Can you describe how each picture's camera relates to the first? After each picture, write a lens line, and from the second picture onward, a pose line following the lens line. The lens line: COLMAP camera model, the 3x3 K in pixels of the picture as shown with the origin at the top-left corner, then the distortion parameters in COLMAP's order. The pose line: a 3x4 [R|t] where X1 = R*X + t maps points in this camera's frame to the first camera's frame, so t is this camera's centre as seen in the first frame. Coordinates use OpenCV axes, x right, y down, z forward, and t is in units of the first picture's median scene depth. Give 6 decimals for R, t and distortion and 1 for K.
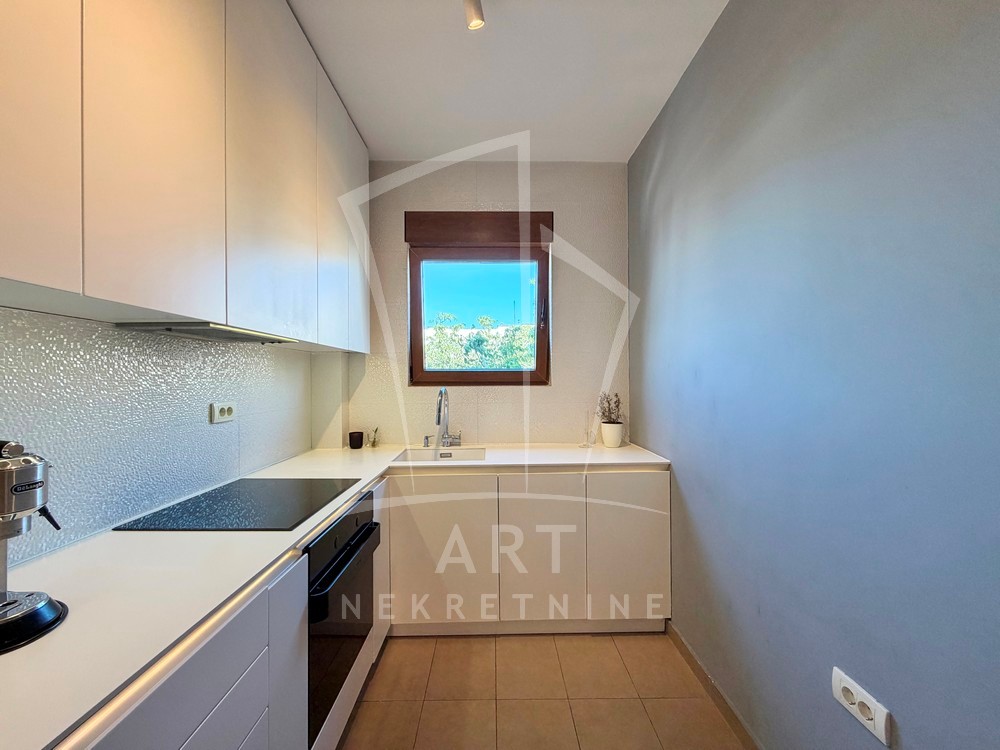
lens RADIAL K [[401.6, 0, 498.7], [0, 401.6, 378.2], [0, 0, 1]] dist [0.003590, -0.000173]
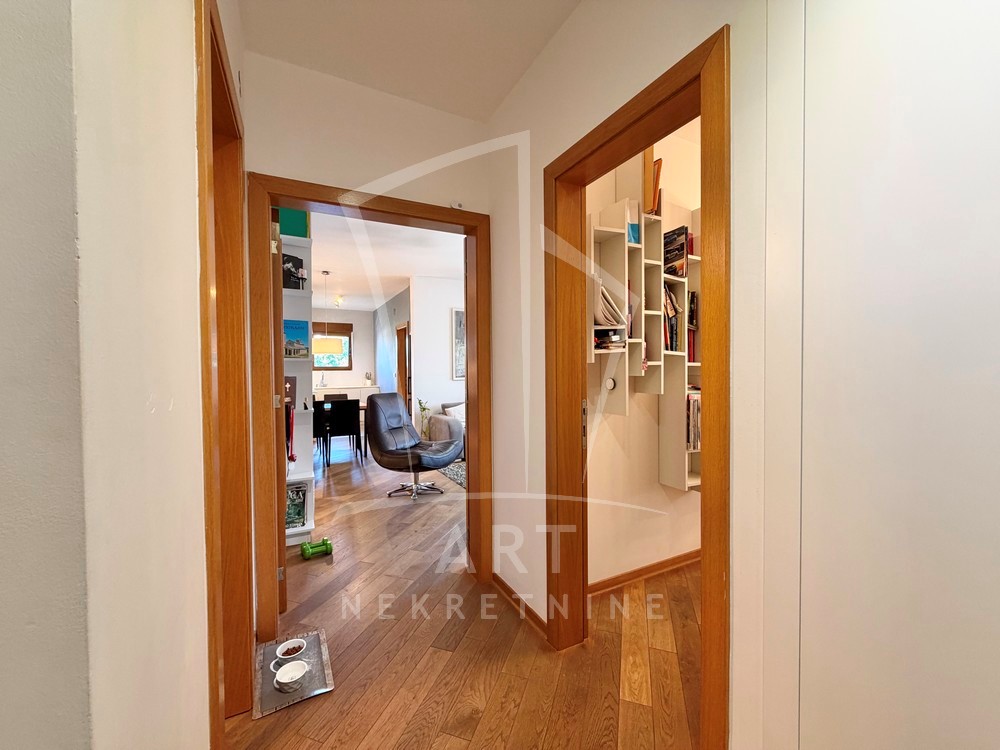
lens RADIAL K [[401.6, 0, 497.0], [0, 401.6, 375.0], [0, 0, 1]] dist [0.003590, -0.000173]
pose [[0.893394, -0.009829, 0.449166, -0.363131], [0.005340, 0.999922, 0.011258, 0.025574], [-0.449241, -0.007660, 0.893378, -3.057564]]
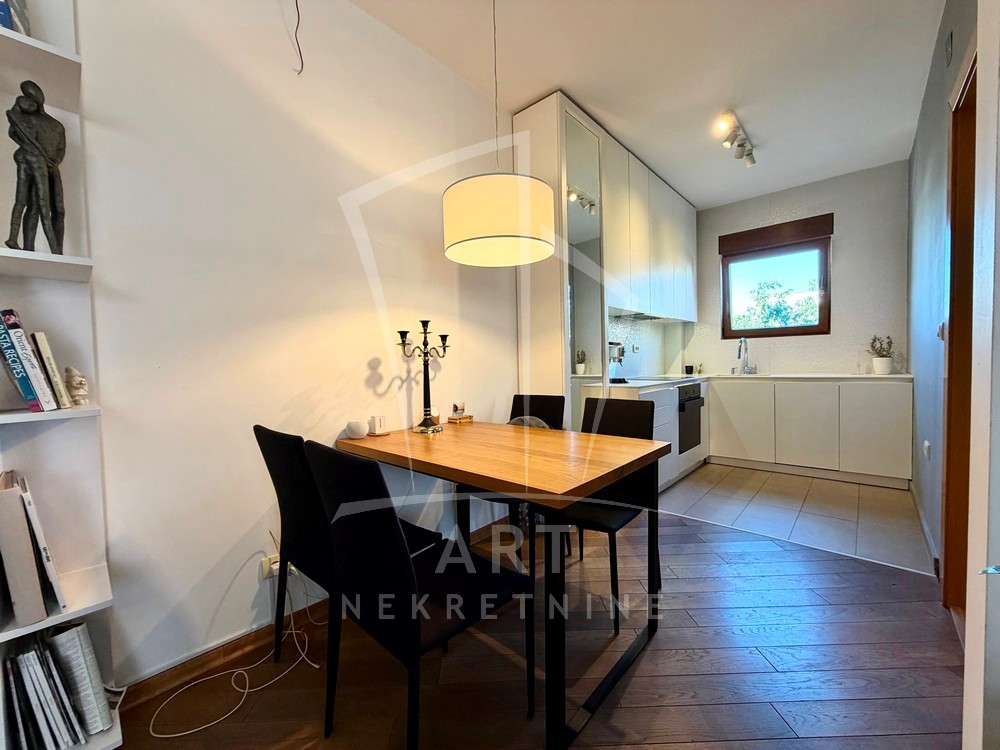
lens RADIAL K [[401.6, 0, 495.1], [0, 401.6, 374.6], [0, 0, 1]] dist [0.003590, -0.000173]
pose [[0.724868, 0.008229, -0.688839, 0.266389], [0.020945, 0.999203, 0.033977, 0.093552], [0.688569, -0.039056, 0.724118, -0.937165]]
